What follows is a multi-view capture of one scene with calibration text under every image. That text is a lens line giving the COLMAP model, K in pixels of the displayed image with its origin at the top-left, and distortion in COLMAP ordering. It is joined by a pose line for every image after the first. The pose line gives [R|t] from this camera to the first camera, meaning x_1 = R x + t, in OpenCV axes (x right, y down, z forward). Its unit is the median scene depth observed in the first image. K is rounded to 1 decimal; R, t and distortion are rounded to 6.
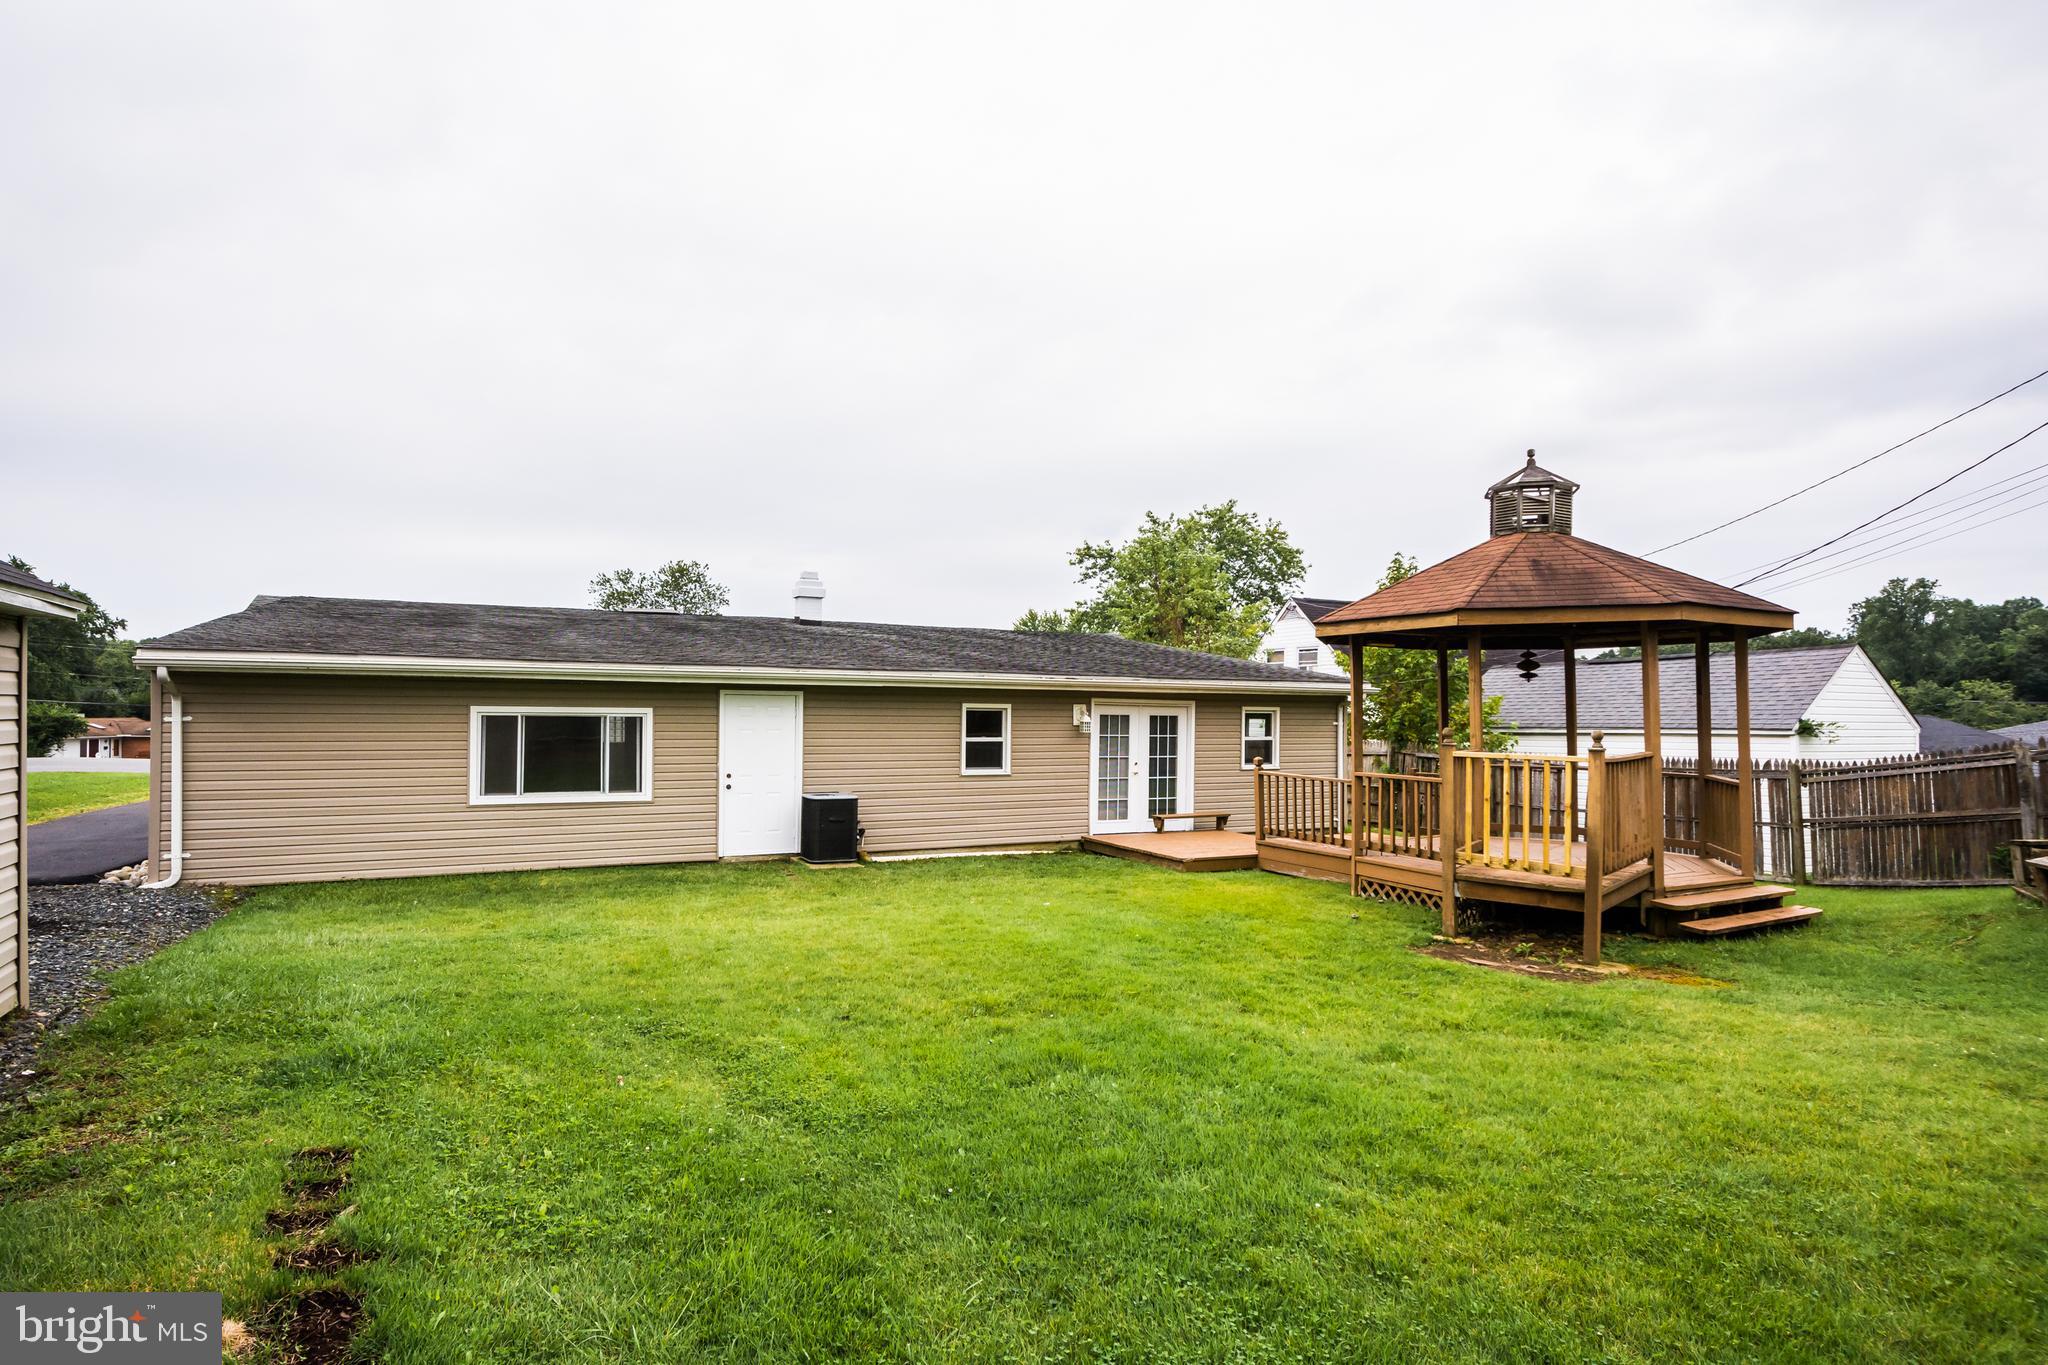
lens RADIAL K [[917.4, 0, 1018.3], [0, 917.4, 748.2], [0, 0, 1]] dist [0.009831, -0.002468]
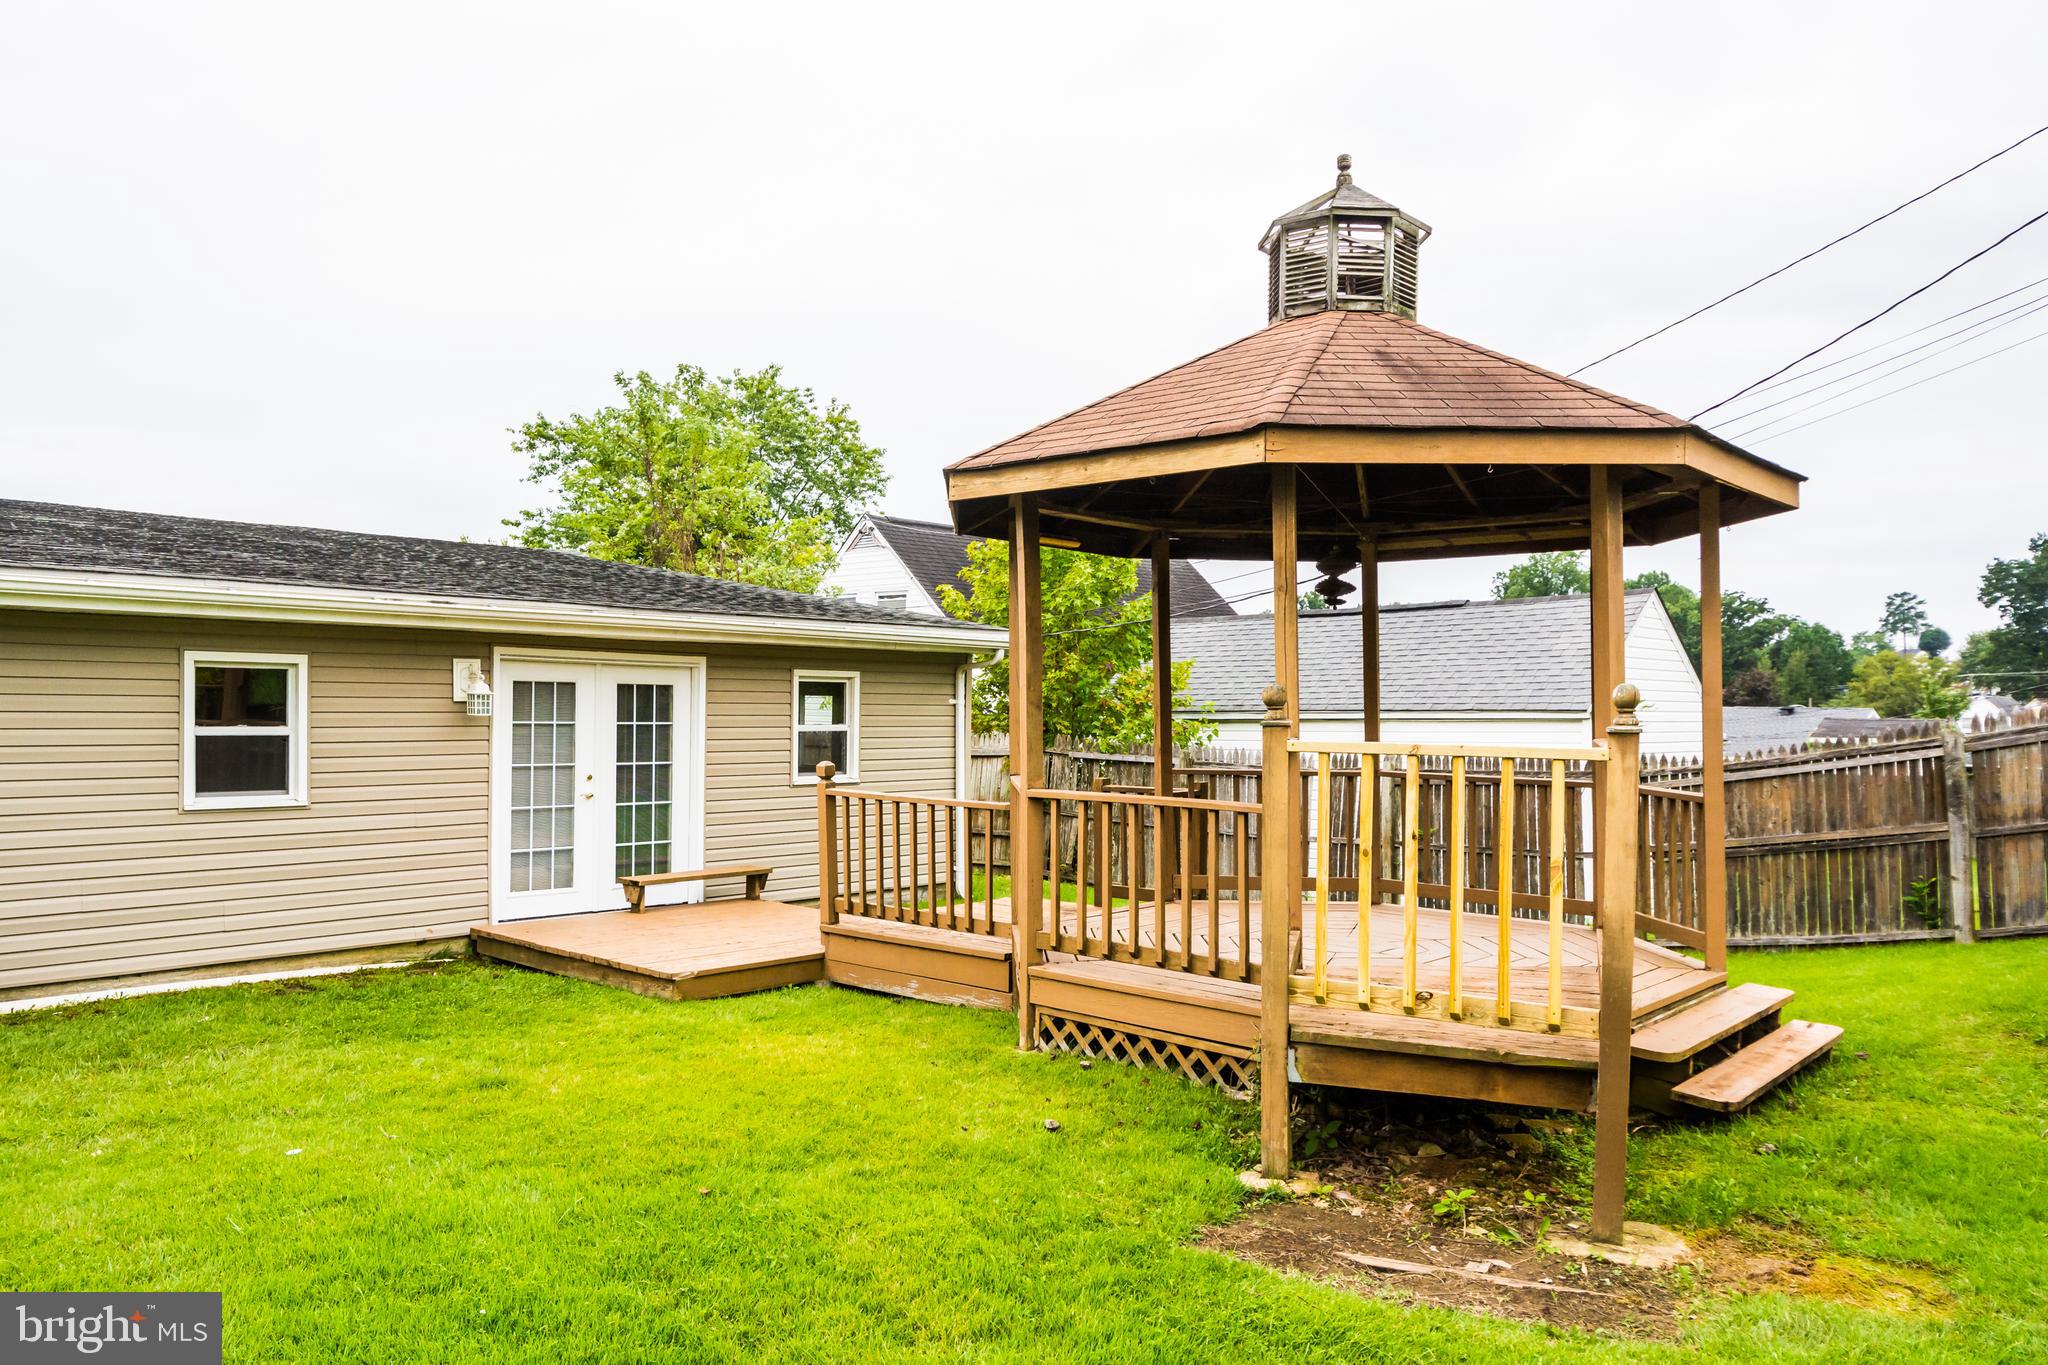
lens RADIAL K [[1407.1, 0, 1023.3], [0, 1407.1, 693.6], [0, 0, 1]] dist [0.008090, -0.003052]
pose [[0.920281, 0.006228, 0.391209, 0.047775], [0.009403, 0.999232, -0.038027, 0.002510], [-0.391146, 0.038674, 0.919516, 0.199302]]
